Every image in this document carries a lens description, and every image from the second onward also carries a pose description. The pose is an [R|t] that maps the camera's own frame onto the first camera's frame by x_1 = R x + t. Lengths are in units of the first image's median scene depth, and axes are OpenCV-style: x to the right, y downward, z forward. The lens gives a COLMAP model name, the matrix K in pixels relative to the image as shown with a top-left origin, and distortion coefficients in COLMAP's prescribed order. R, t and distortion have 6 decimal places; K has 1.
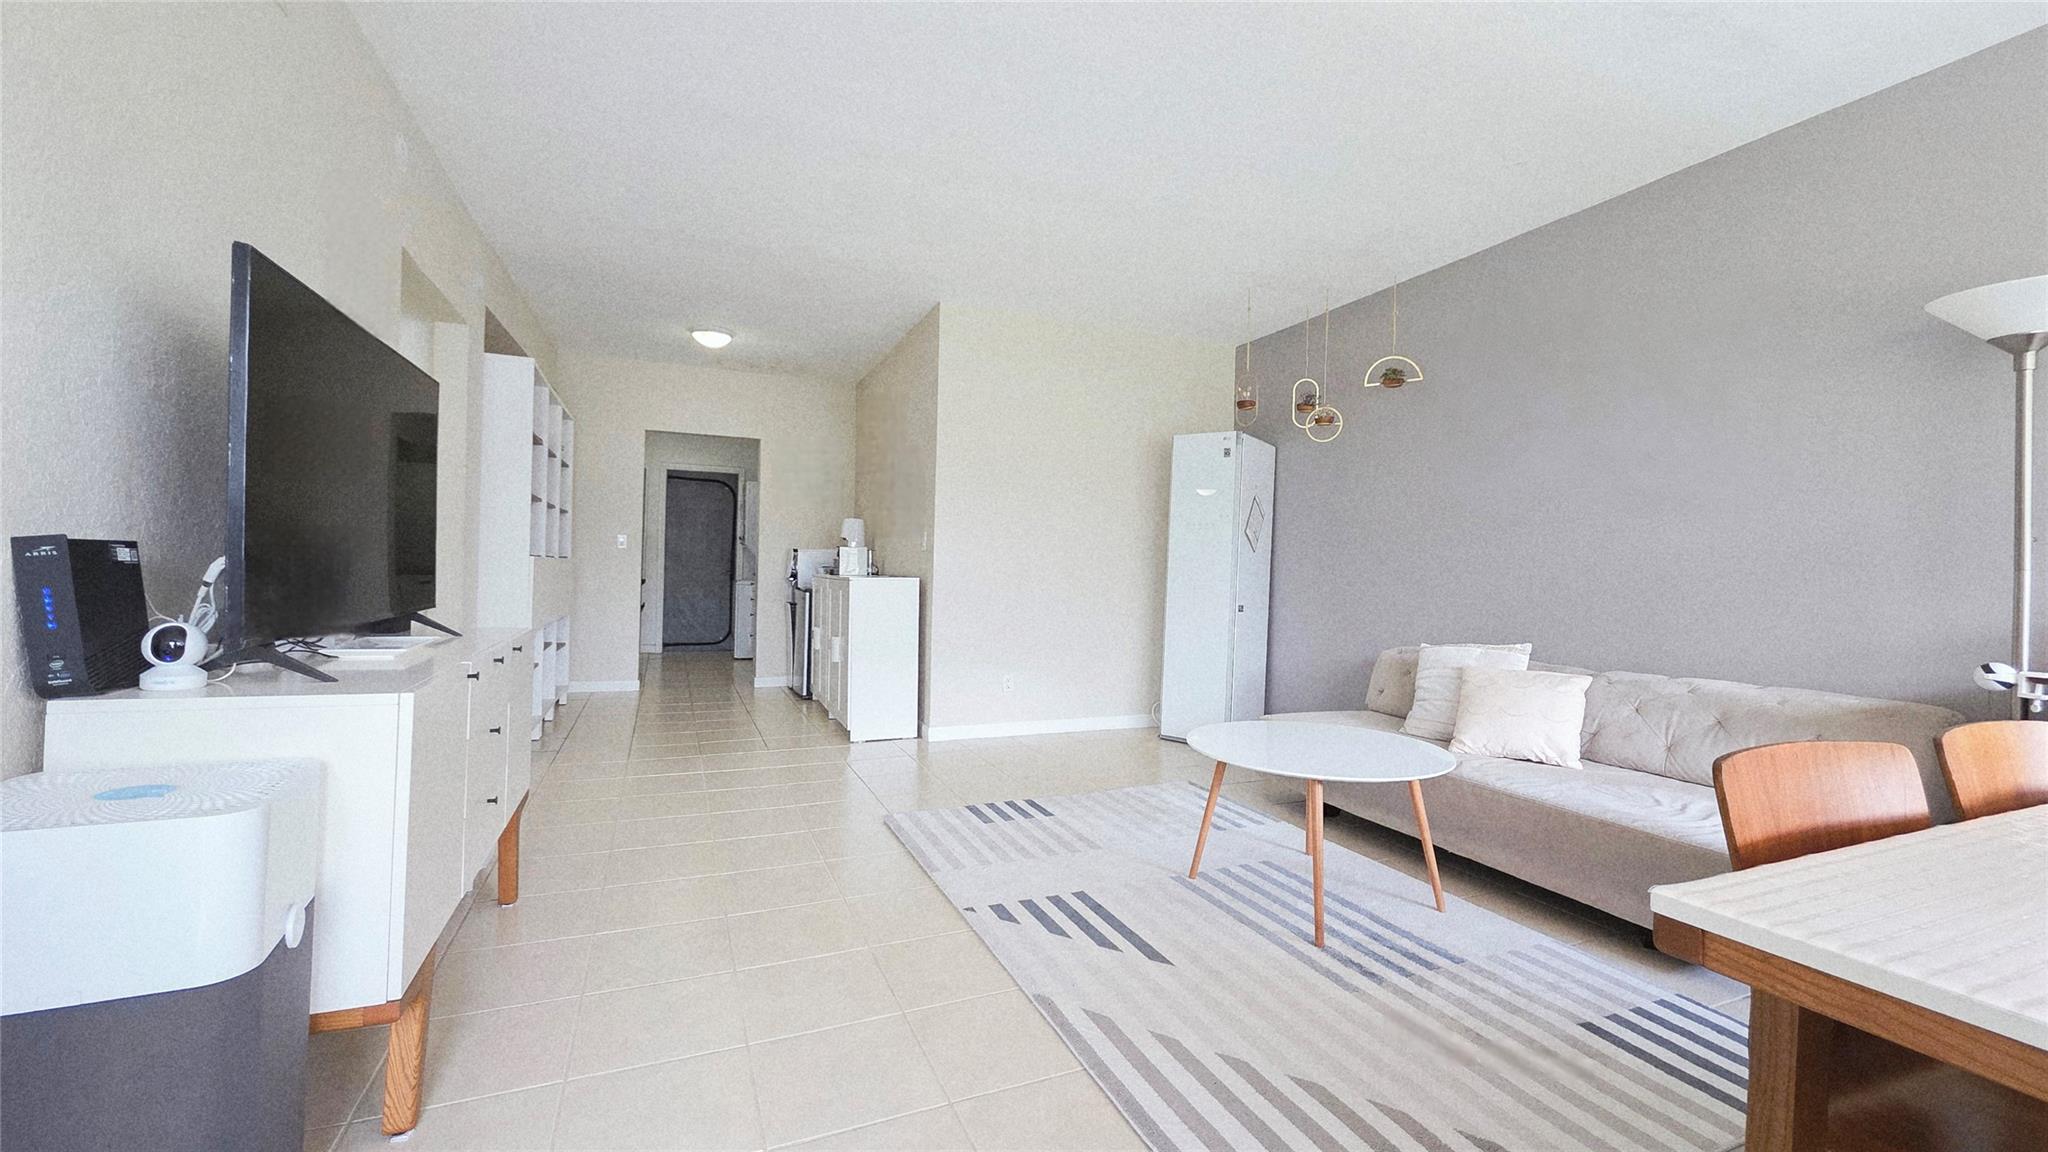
lens RADIAL K [[820.1, 0, 1024.0], [0, 820.1, 576.0], [0, 0, 1]] dist [-0.009421, 0.000307]
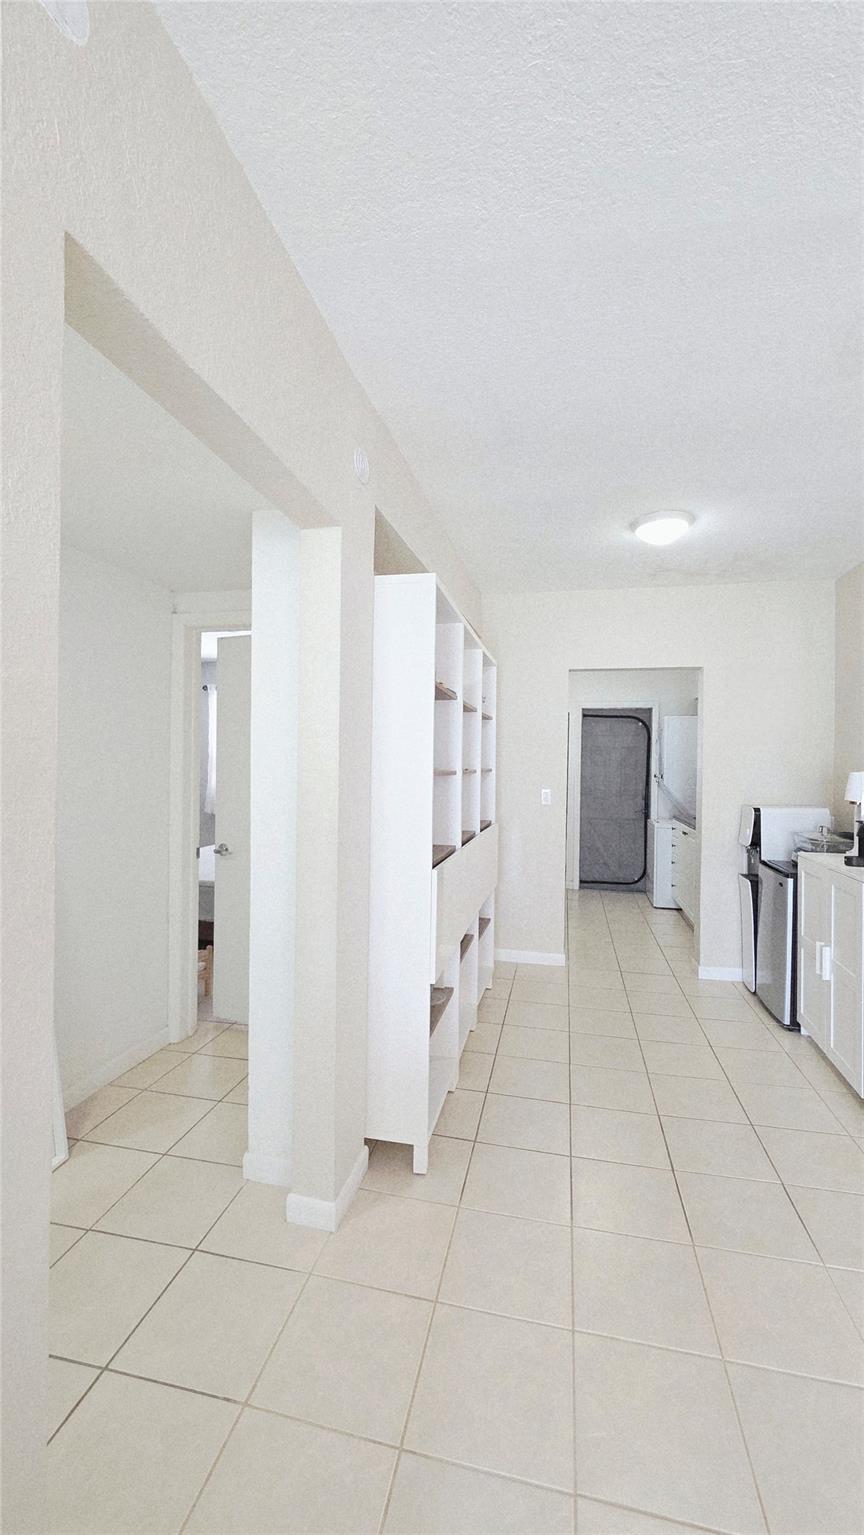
lens RADIAL K [[614.7, 0, 432.0], [0, 614.7, 767.5], [0, 0, 1]] dist [-0.009421, 0.000307]
pose [[0.811738, -0.009923, -0.583938, -0.224780], [0.002098, 0.999899, -0.014074, -0.072456], [0.584018, 0.010199, 0.811676, 0.429756]]
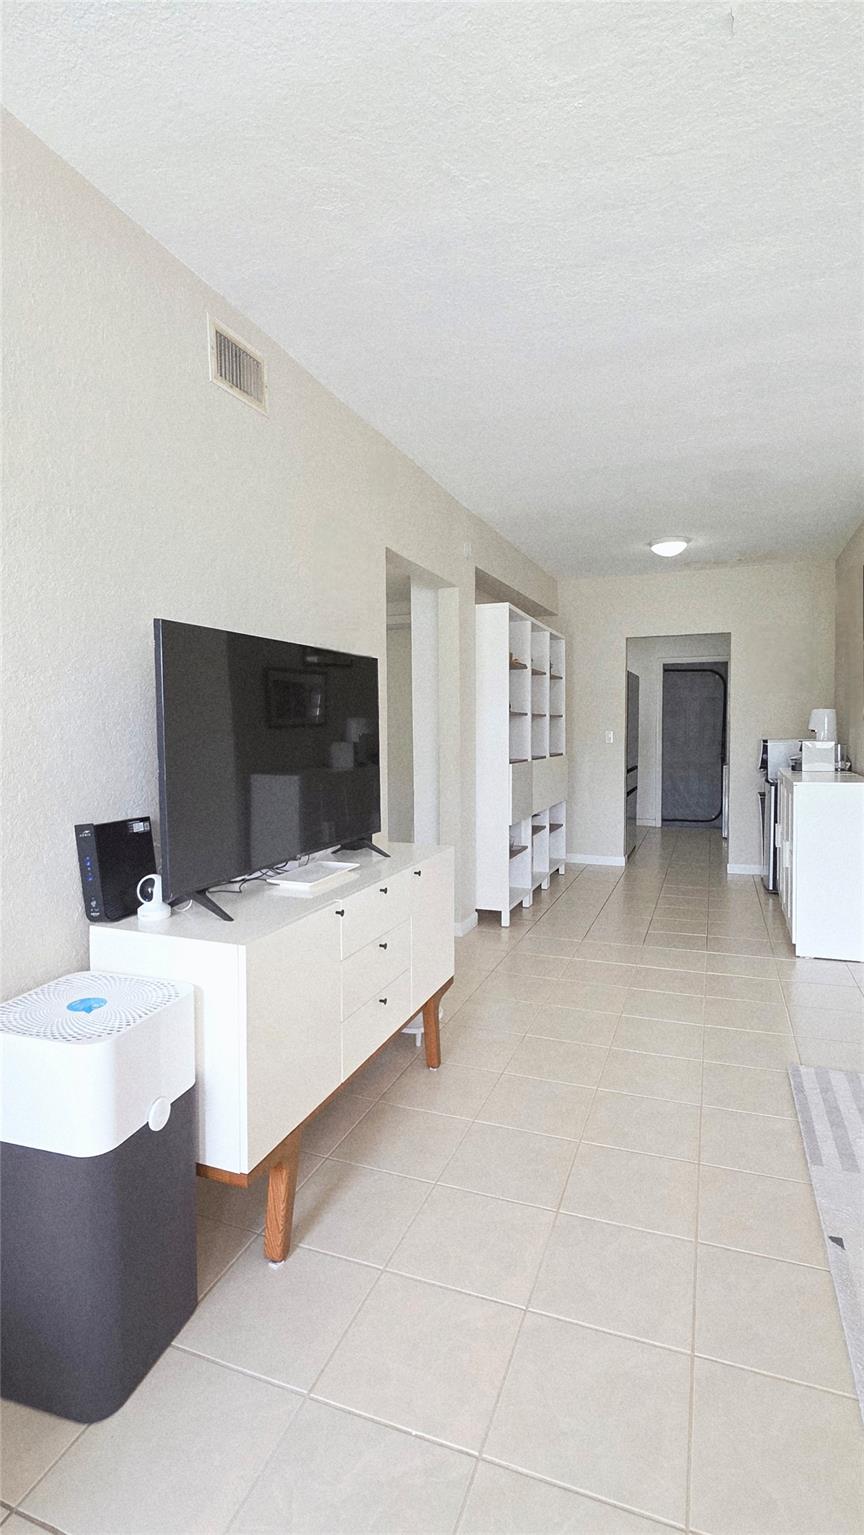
lens RADIAL K [[740.4, 0, 432.0], [0, 740.4, 767.5], [0, 0, 1]] dist [-0.001501, -0.000304]
pose [[0.717186, 0.010274, -0.696806, 0.065737], [0.016675, 0.999352, 0.031898, -0.040930], [0.696682, -0.034496, 0.716550, 0.087207]]
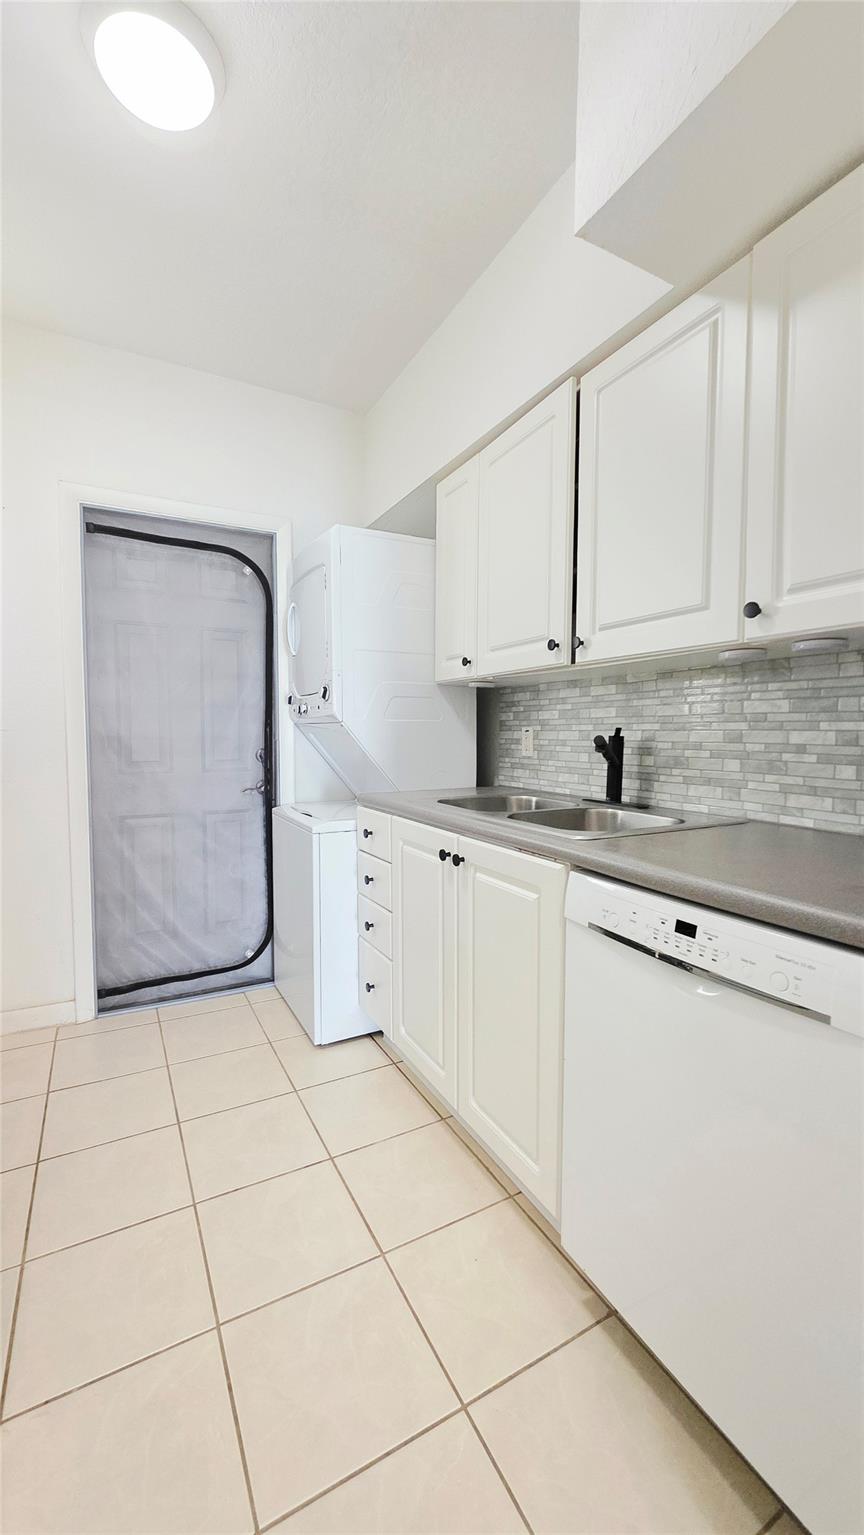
lens RADIAL K [[614.7, 0, 432.0], [0, 614.7, 767.5], [0, 0, 1]] dist [-0.009421, 0.000307]
pose [[0.996109, -0.026716, 0.083986, -0.490648], [0.022289, 0.998334, 0.053217, -0.043281], [-0.085268, -0.051138, 0.995045, 1.133161]]
